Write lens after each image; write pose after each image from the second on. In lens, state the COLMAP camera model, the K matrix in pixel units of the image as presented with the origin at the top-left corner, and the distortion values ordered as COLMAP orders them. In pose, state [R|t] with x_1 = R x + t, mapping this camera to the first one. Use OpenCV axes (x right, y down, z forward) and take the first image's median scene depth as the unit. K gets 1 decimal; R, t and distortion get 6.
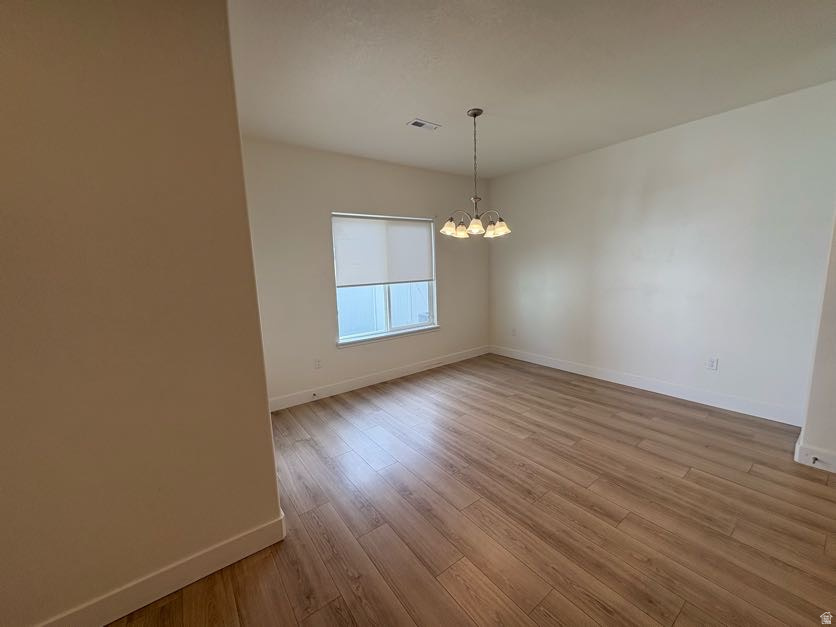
lens RADIAL K [[331.6, 0, 418.0], [0, 331.6, 310.1], [0, 0, 1]] dist [0.000131, -0.000084]
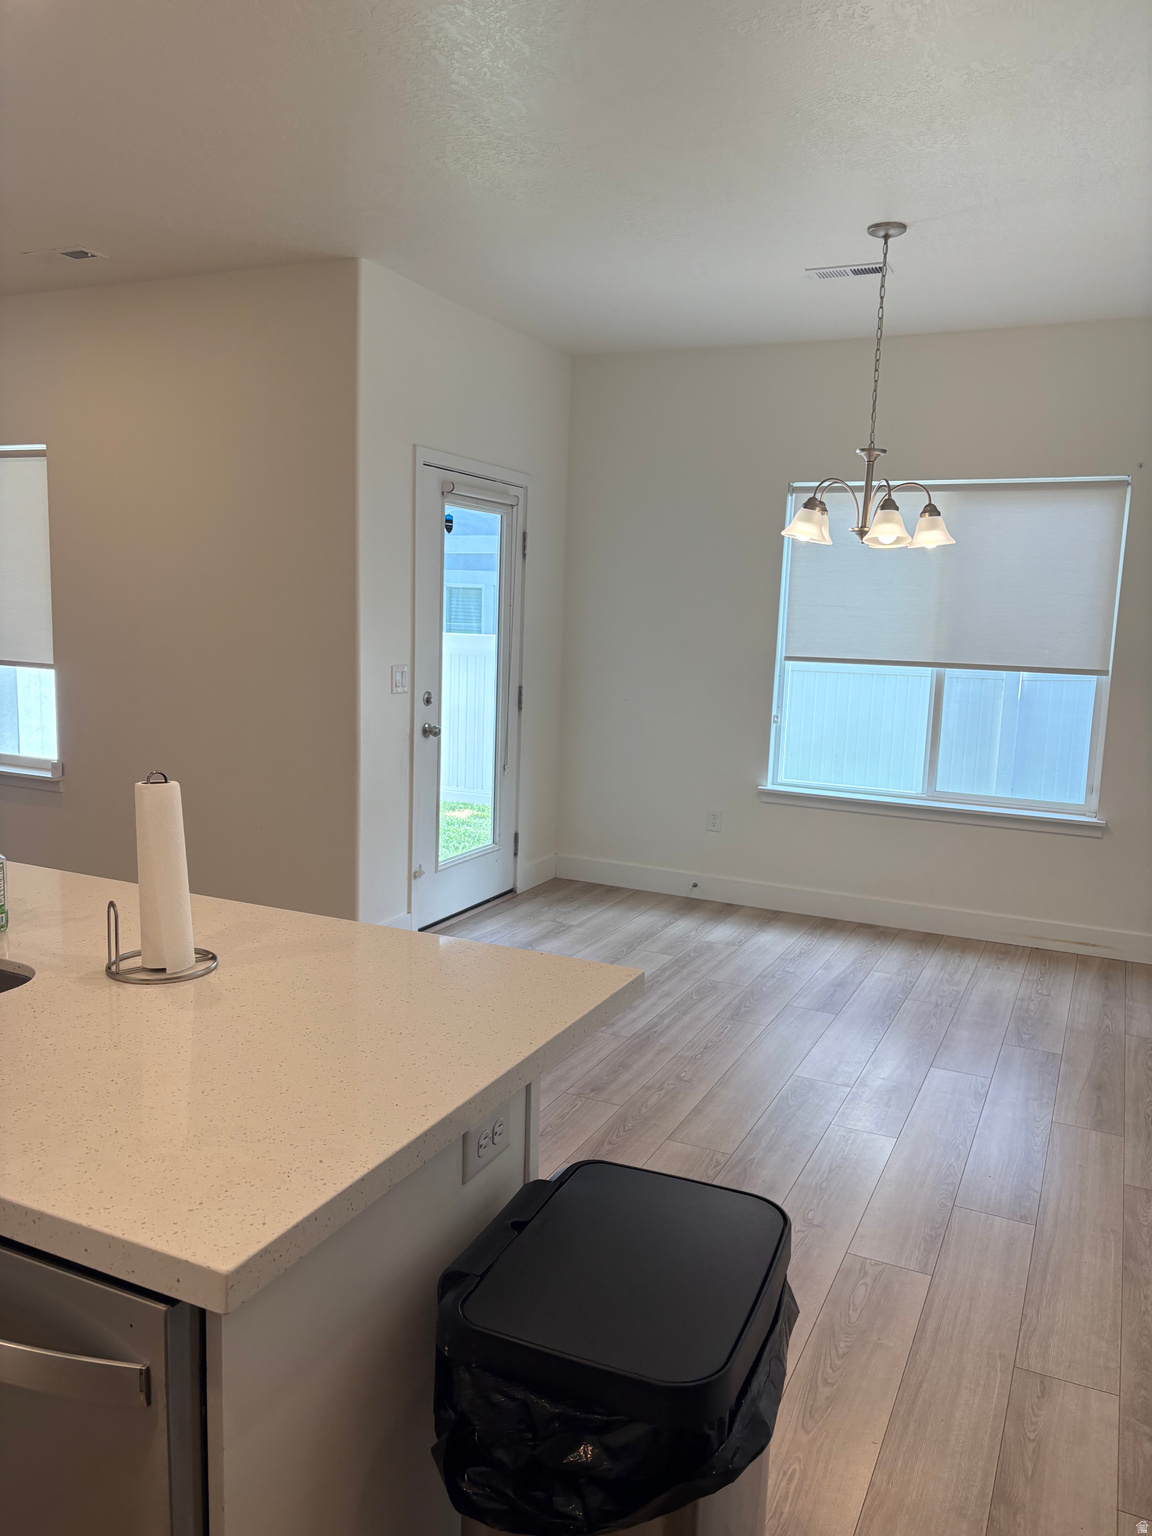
lens RADIAL K [[1155.2, 0, 576.7], [0, 1155.2, 775.4], [0, 0, 1]] dist [-0.005769, 0.001336]
pose [[0.468472, 0.179379, -0.865076, 0.912897], [-0.167648, 0.979430, 0.112302, -0.041962], [0.867426, 0.092418, 0.488908, 0.062747]]
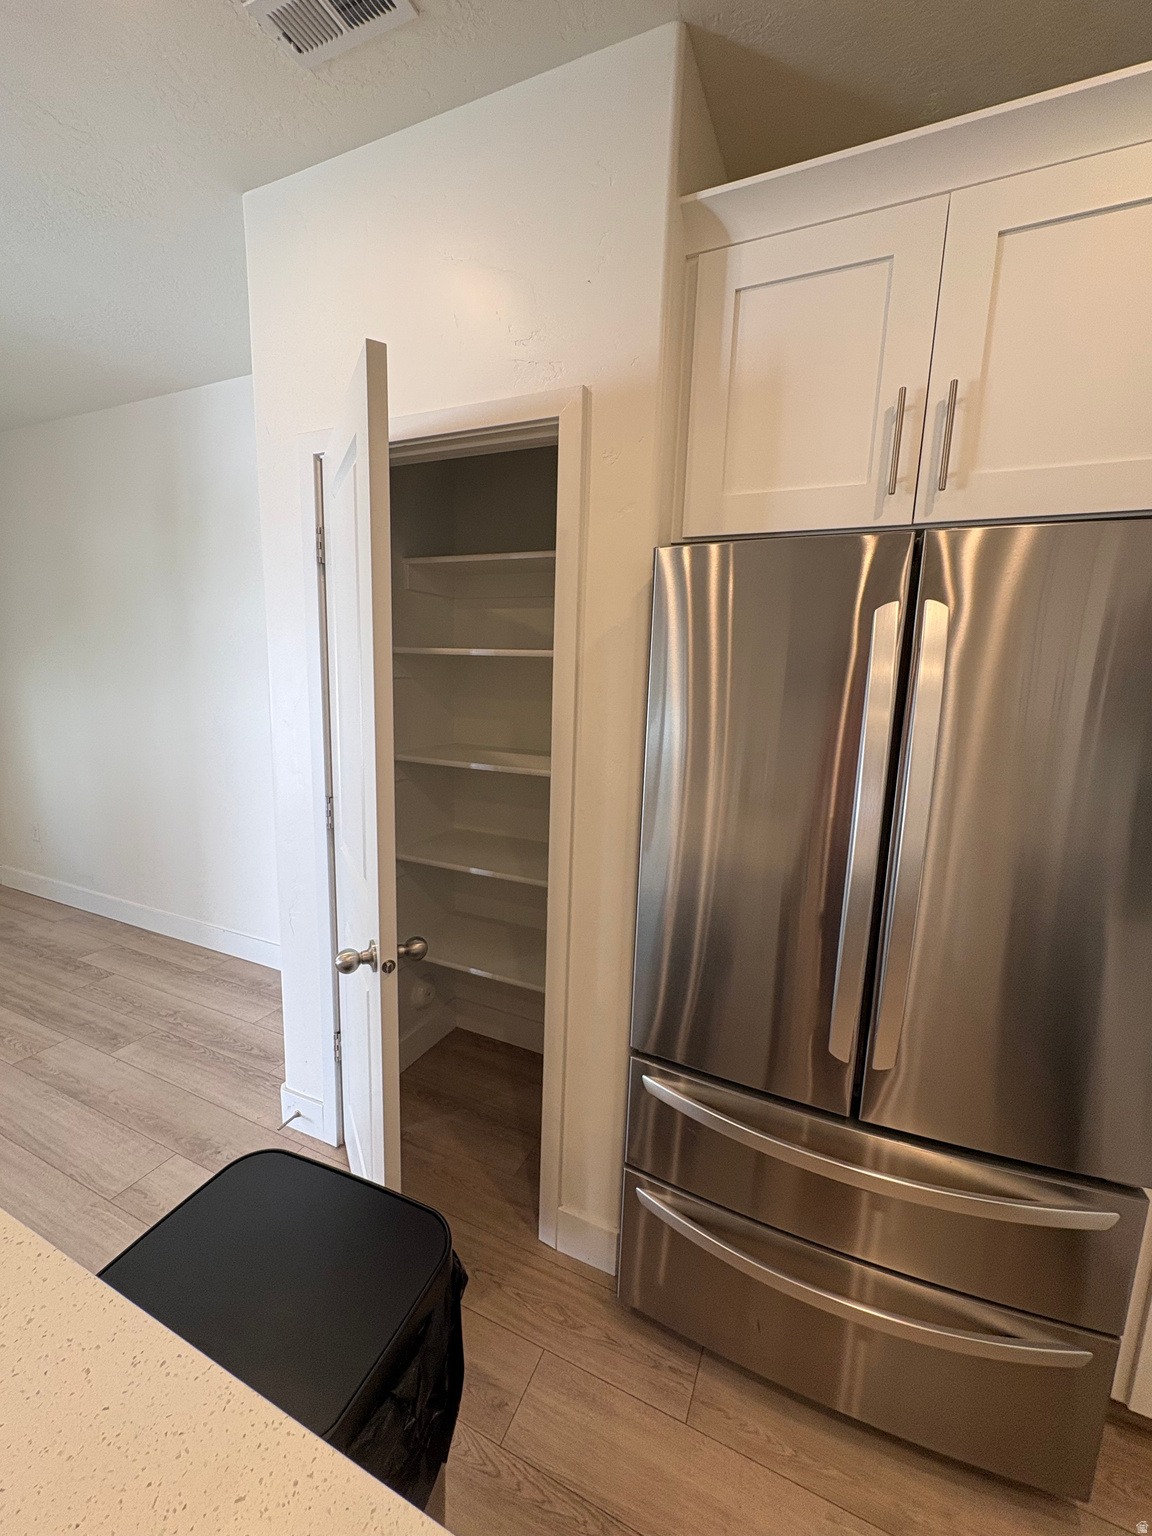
lens RADIAL K [[609.2, 0, 574.7], [0, 609.2, 765.7], [0, 0, 1]] dist [0.000131, -0.000084]
pose [[0.873826, -0.014846, 0.486012, 0.635011], [0.002623, 0.999663, 0.025820, -0.044384], [-0.486232, -0.021287, 0.873571, 0.026771]]
